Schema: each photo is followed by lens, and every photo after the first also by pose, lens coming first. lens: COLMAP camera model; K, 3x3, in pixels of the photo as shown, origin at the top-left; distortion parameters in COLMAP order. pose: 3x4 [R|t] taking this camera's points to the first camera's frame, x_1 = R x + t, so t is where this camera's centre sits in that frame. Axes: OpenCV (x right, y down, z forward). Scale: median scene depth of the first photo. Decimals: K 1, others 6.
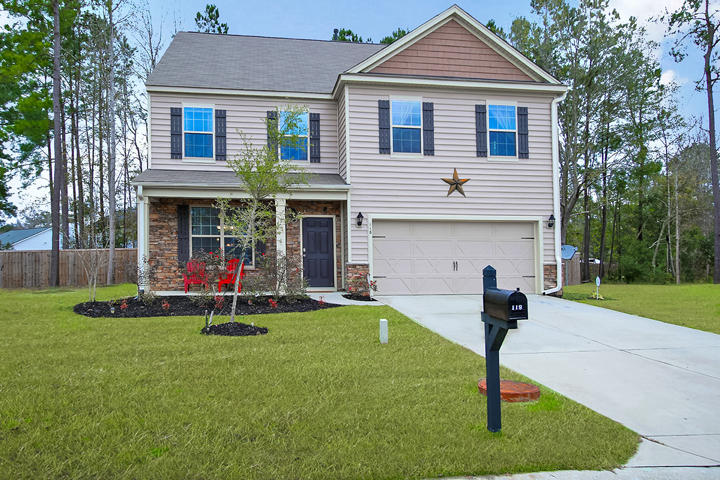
lens RADIAL K [[431.1, 0, 360.5], [0, 431.1, 250.8], [0, 0, 1]] dist [-0.000180, 0.000252]
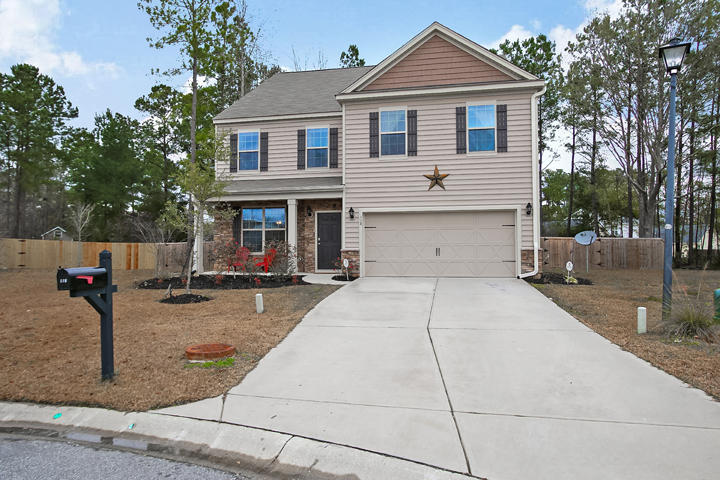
lens RADIAL K [[361.5, 0, 354.6], [0, 361.5, 238.4], [0, 0, 1]] dist [-0.012144, 0.000248]
pose [[0.962885, -0.014269, -0.269536, 0.265187], [0.013504, 0.999898, -0.004692, 0.002028], [0.269576, 0.000878, 0.962979, 0.028504]]
